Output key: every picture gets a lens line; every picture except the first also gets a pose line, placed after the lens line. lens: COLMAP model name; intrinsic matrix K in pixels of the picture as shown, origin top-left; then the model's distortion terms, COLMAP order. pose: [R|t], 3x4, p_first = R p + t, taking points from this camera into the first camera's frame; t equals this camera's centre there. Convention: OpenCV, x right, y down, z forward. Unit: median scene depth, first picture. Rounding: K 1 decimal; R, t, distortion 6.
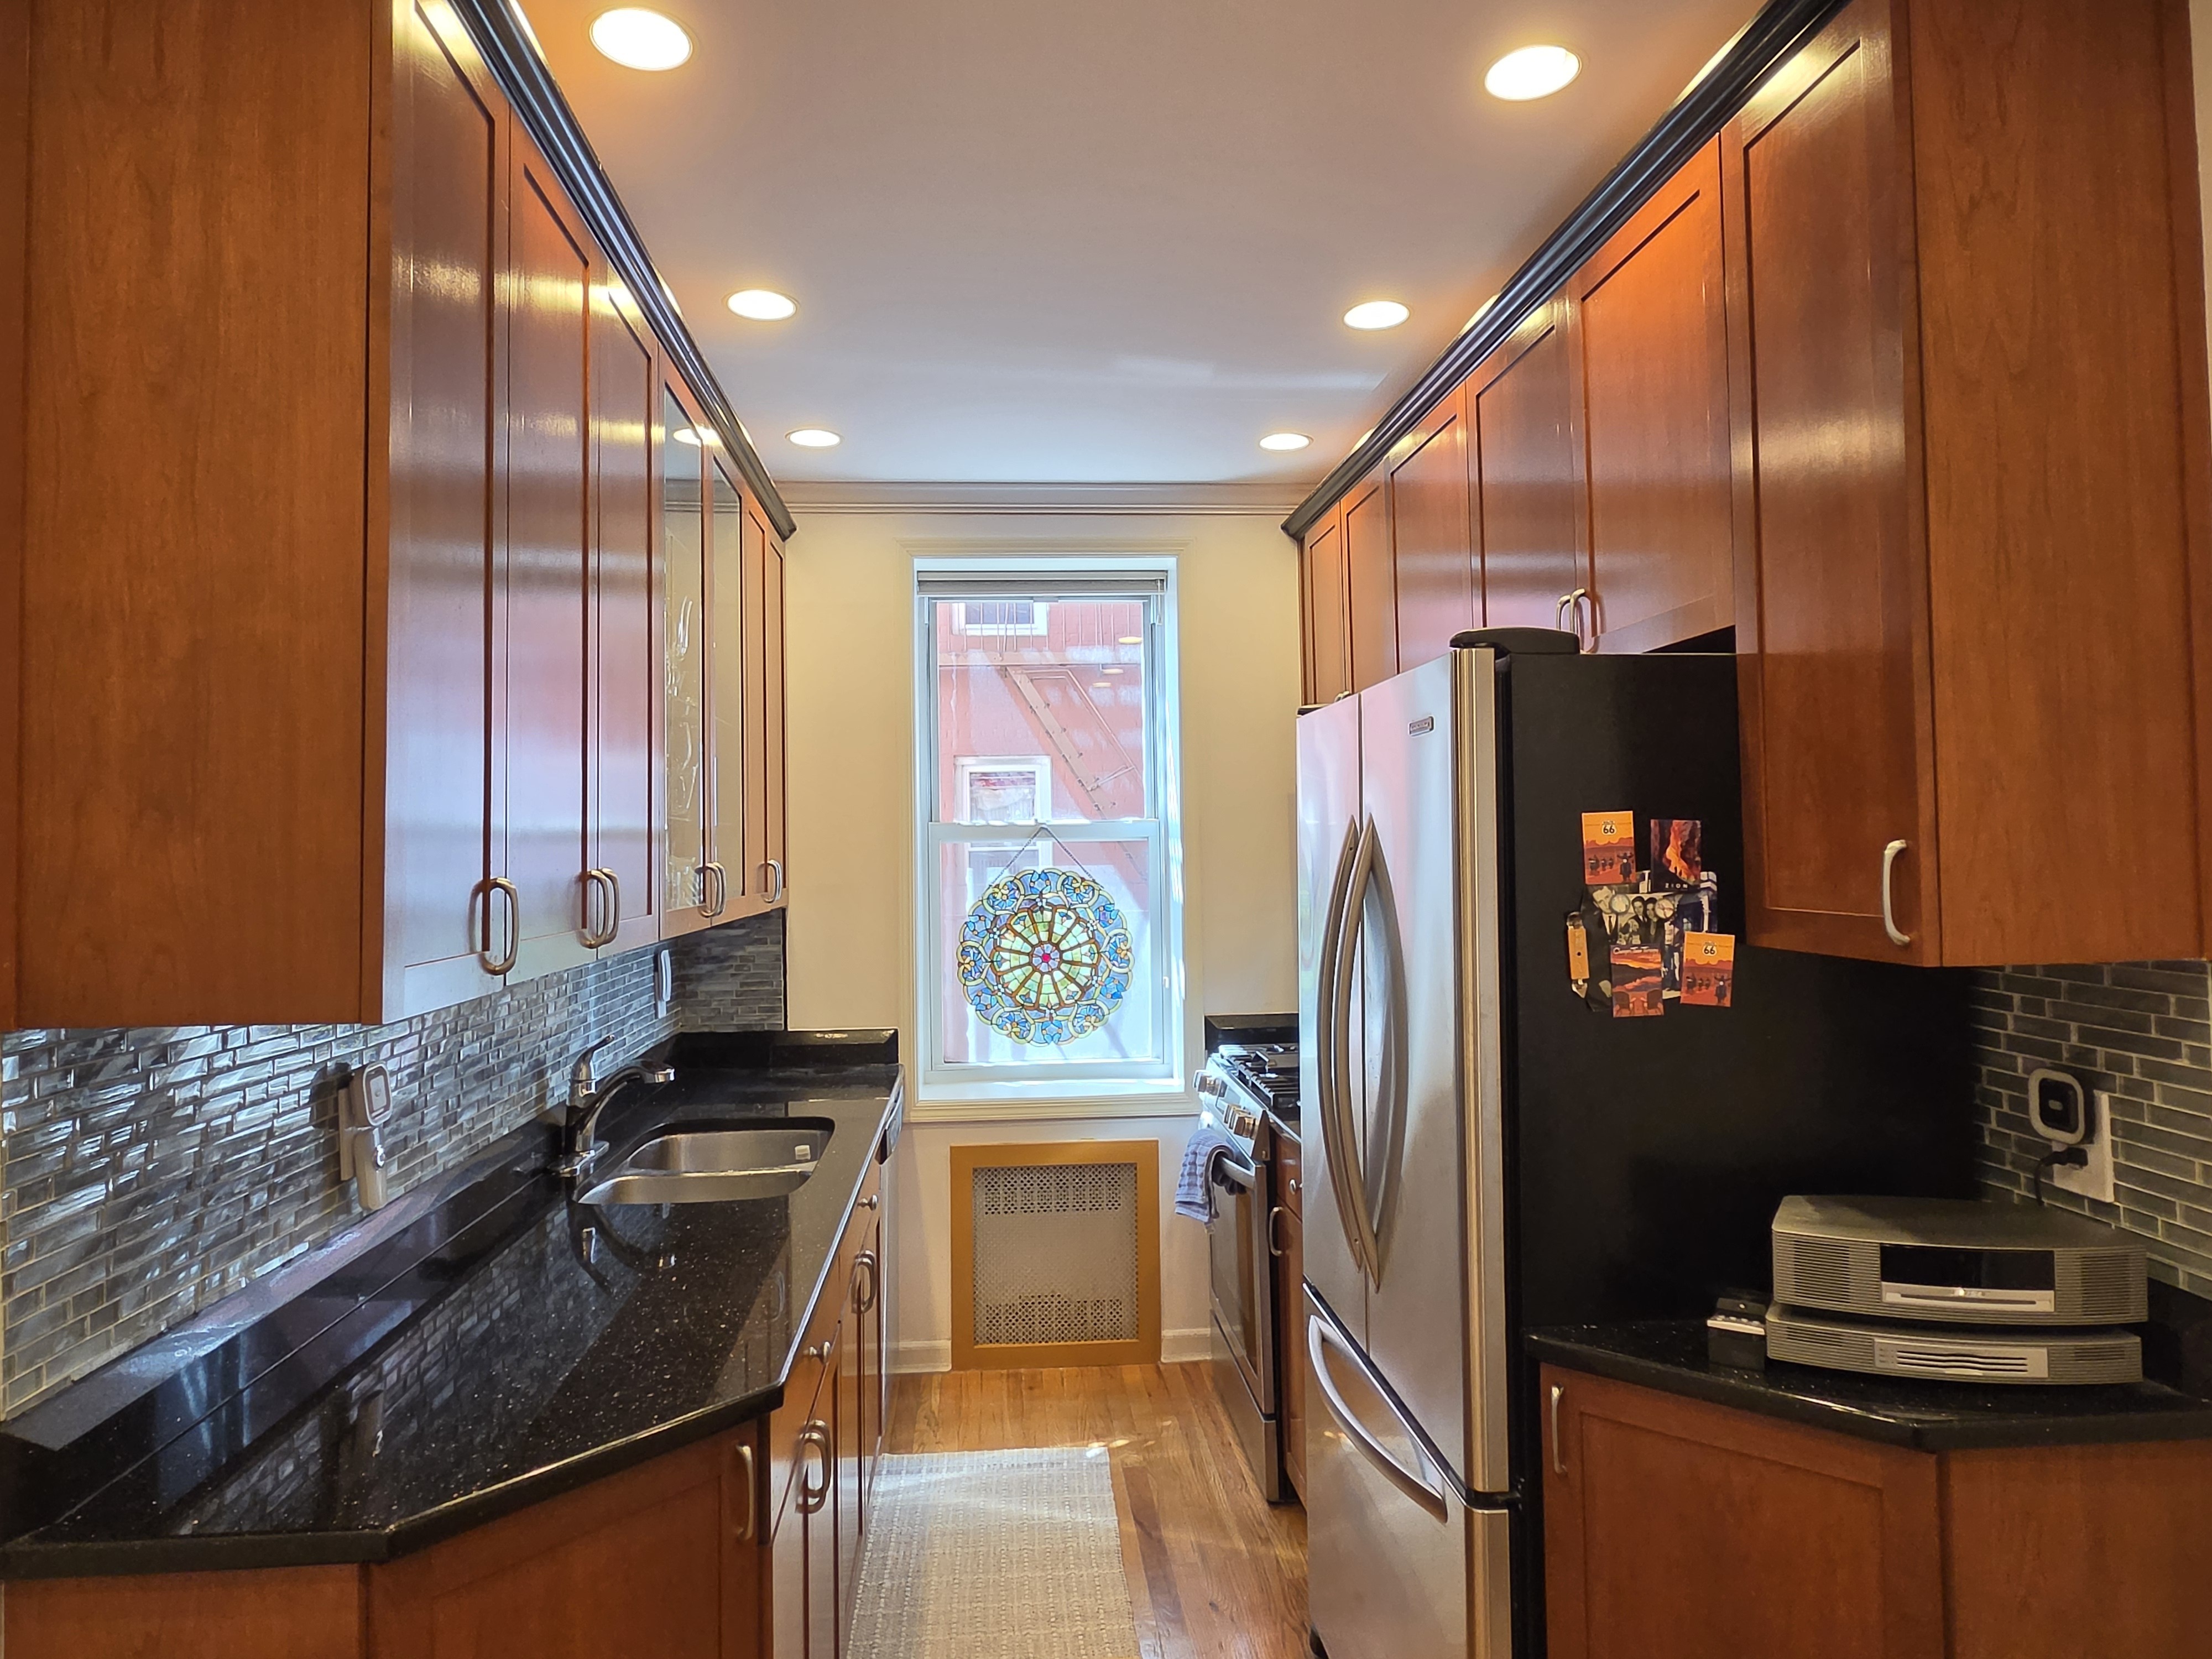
lens RADIAL K [[1360.4, 0, 1100.5], [0, 1360.4, 820.2], [0, 0, 1]] dist [0.004343, -0.001198]
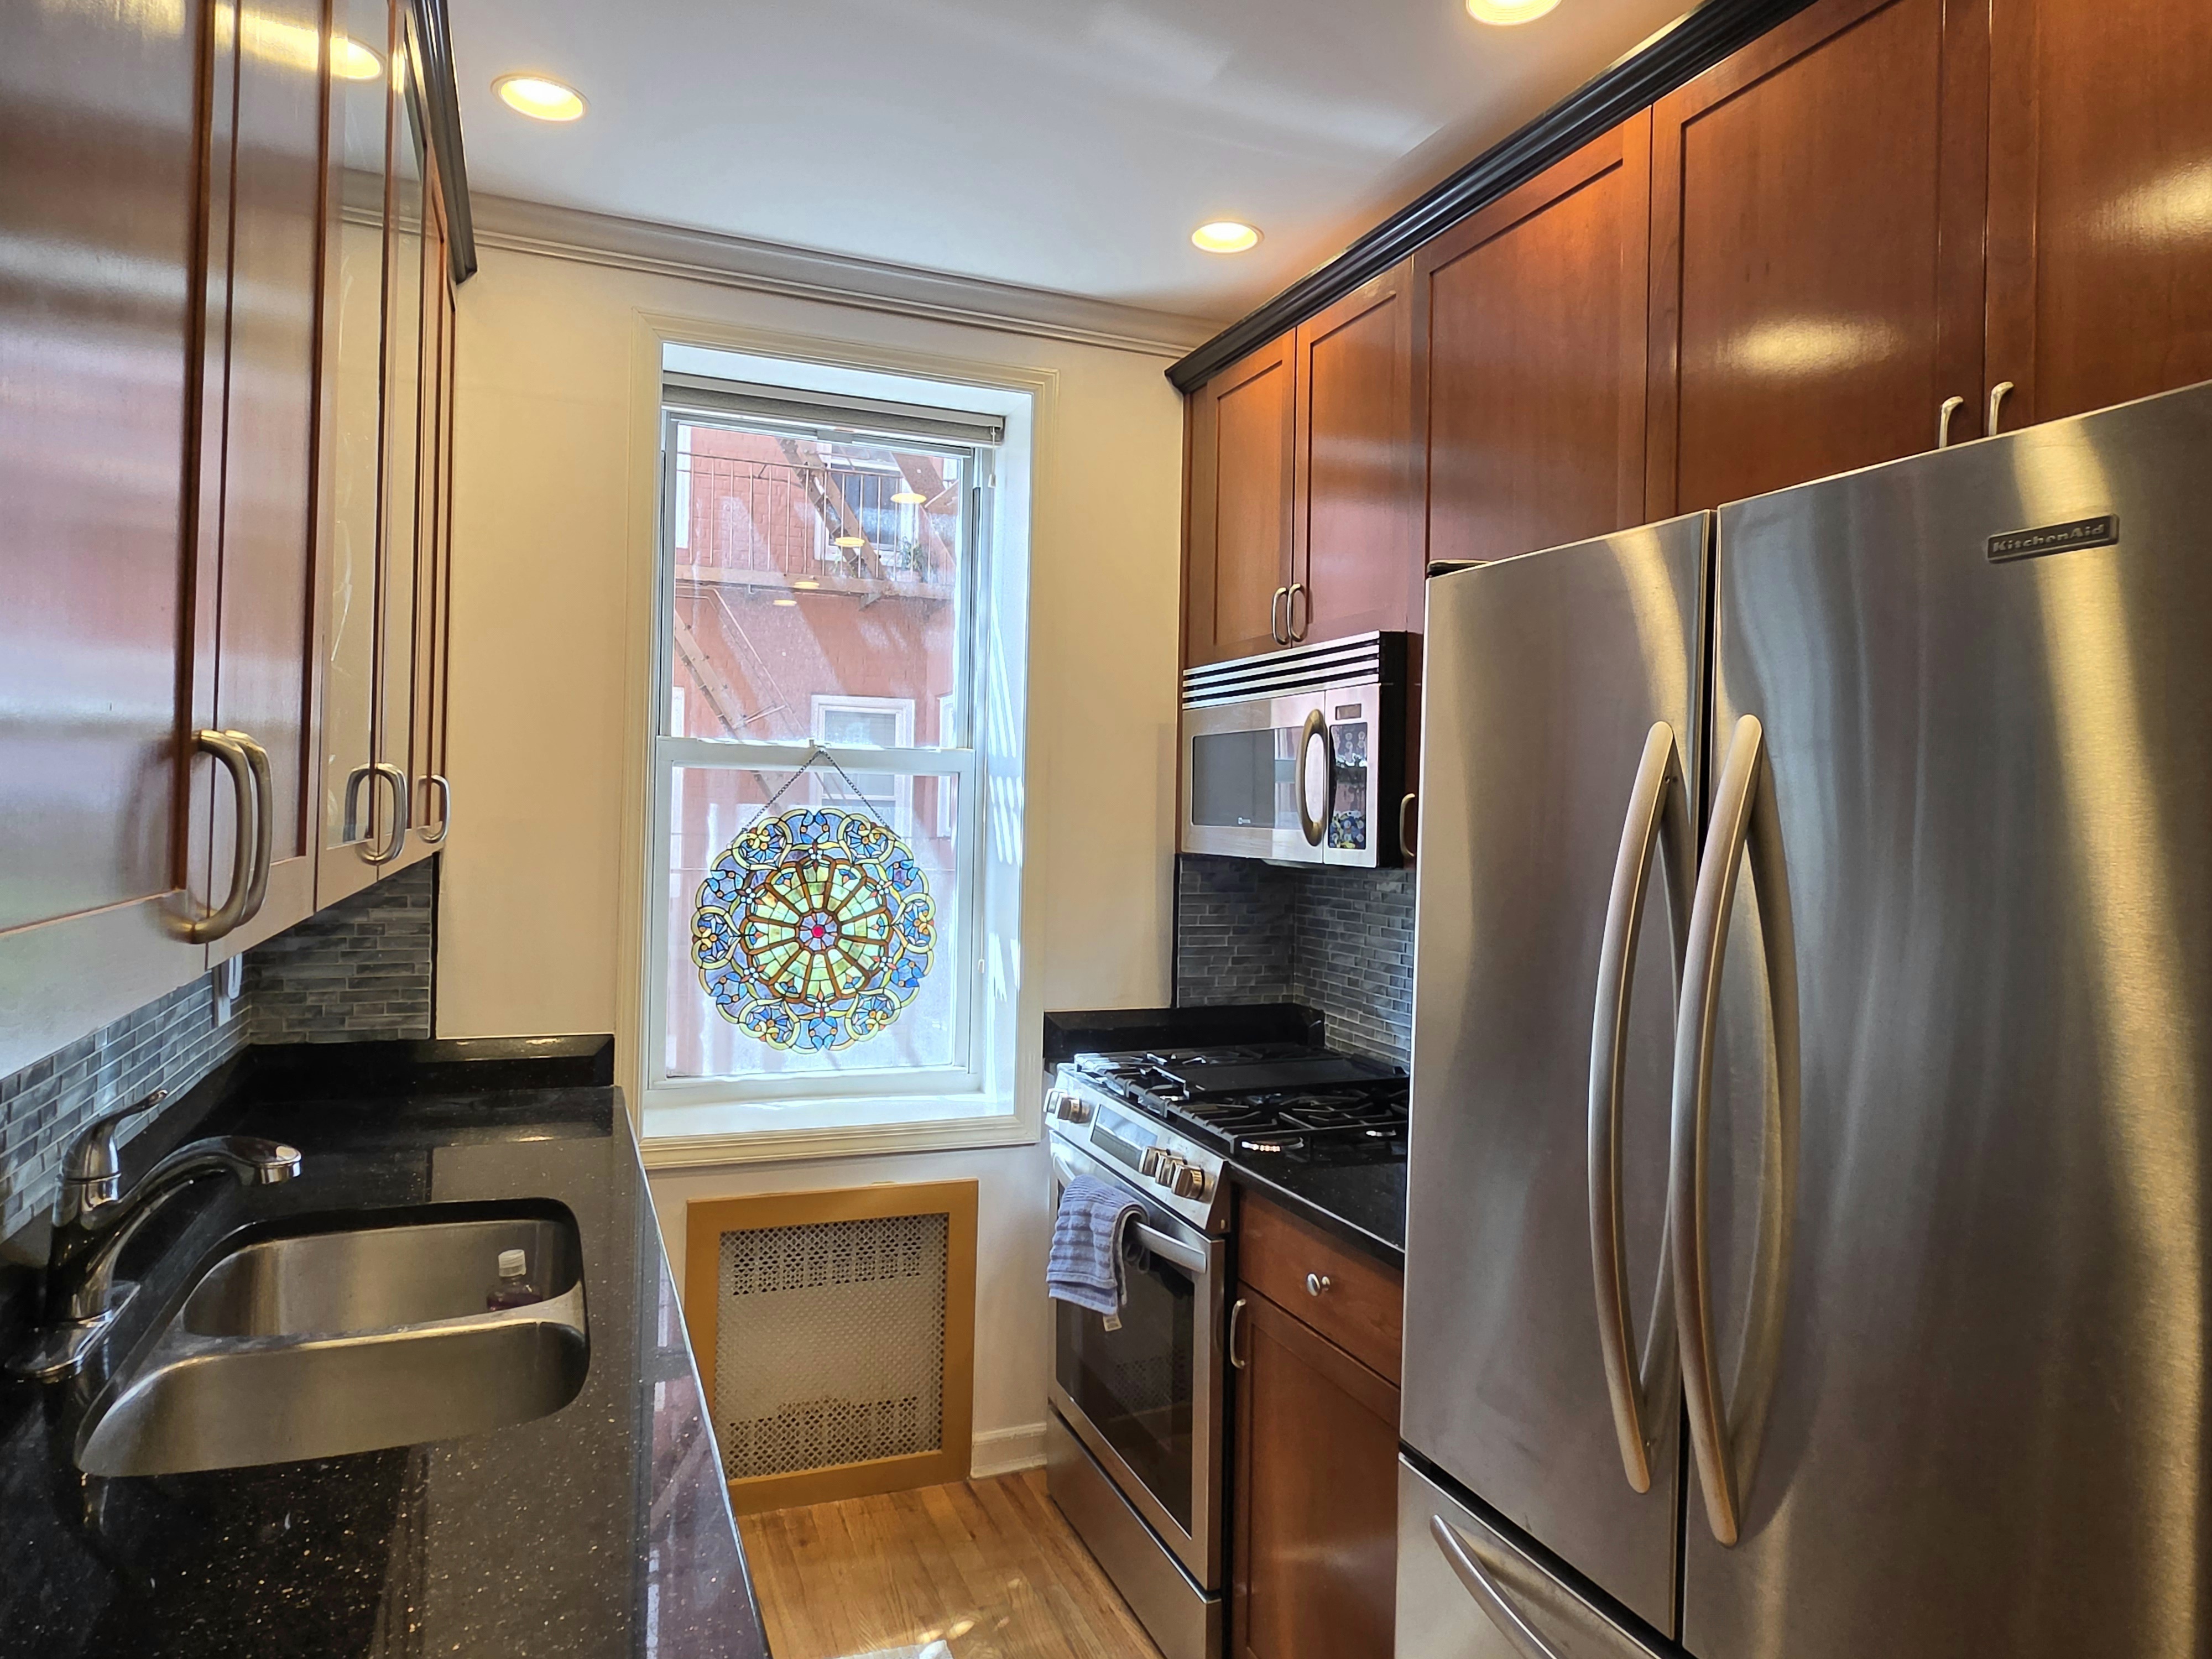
lens RADIAL K [[1360.4, 0, 1100.5], [0, 1360.4, 820.2], [0, 0, 1]] dist [0.004343, -0.001198]
pose [[0.953834, 0.037550, 0.297976, -0.122398], [-0.046099, 0.998701, 0.021711, 0.020395], [-0.296774, -0.034446, 0.954326, 0.280750]]
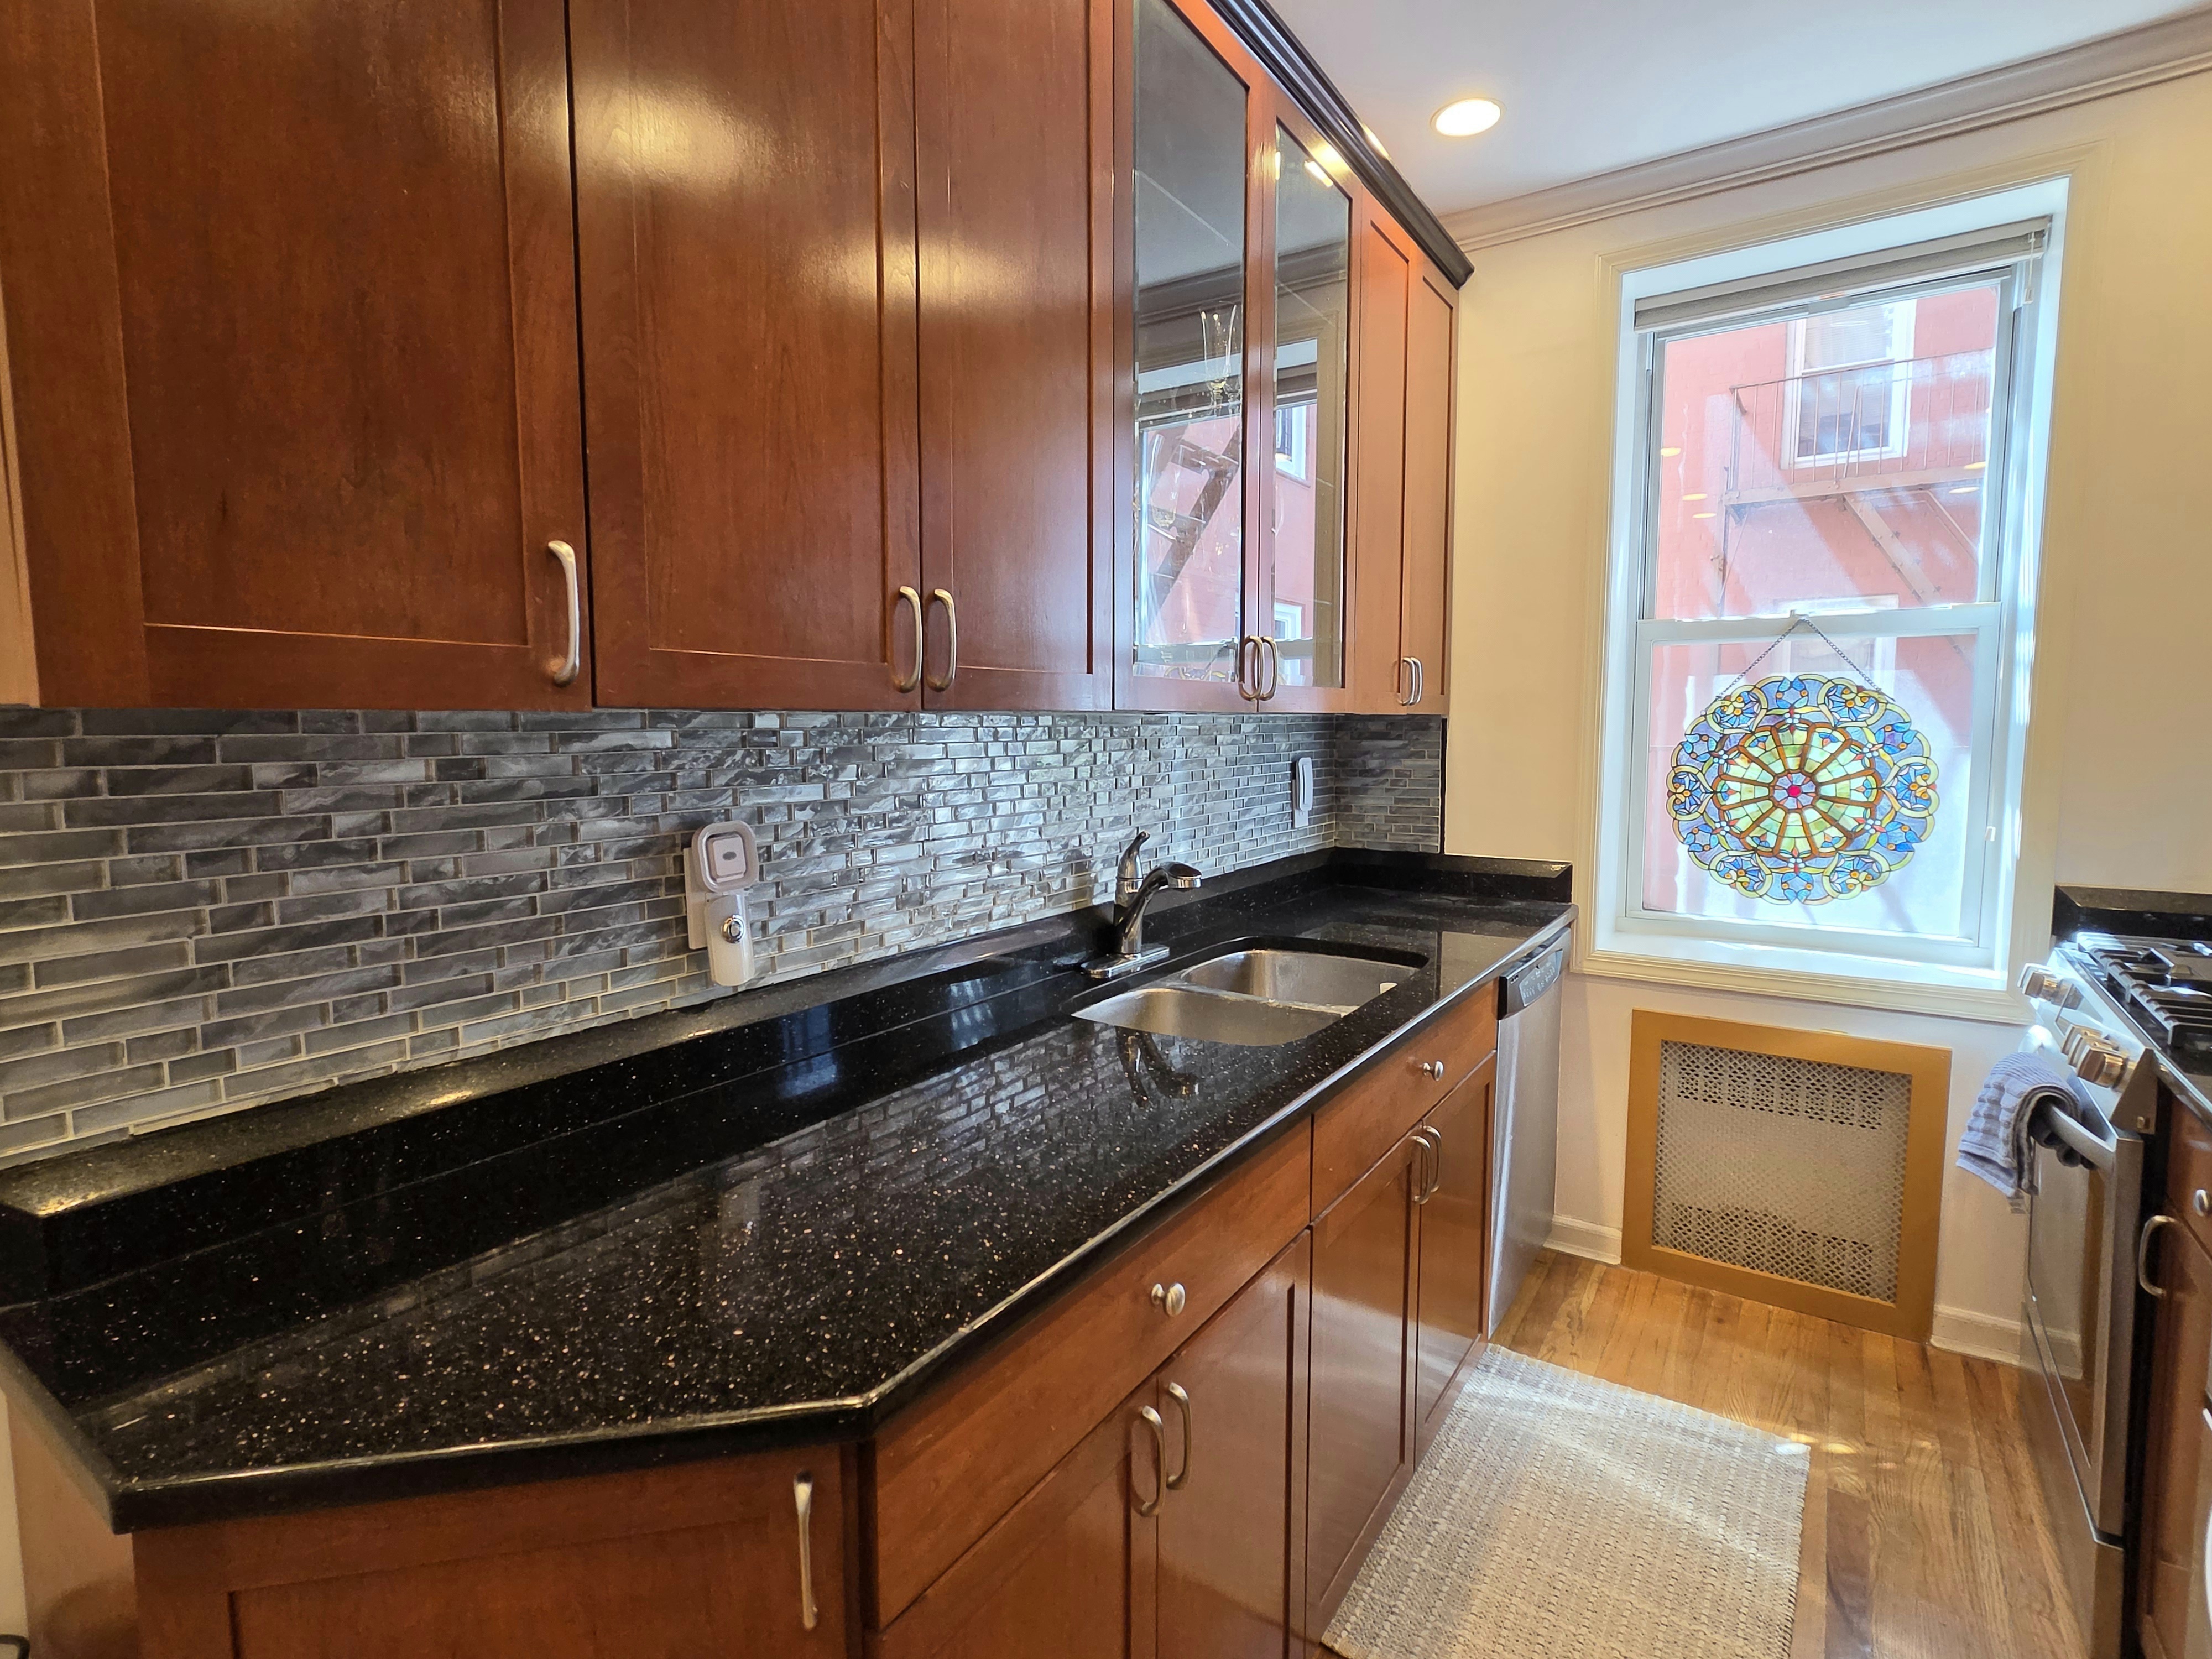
lens RADIAL K [[1097.1, 0, 1097.0], [0, 1097.1, 827.2], [0, 0, 1]] dist [-0.004731, 0.004982]
pose [[0.777837, 0.069216, -0.624643, 0.044635], [0.007630, 0.992803, 0.119512, 0.046750], [0.628420, -0.097727, 0.771711, 0.286643]]
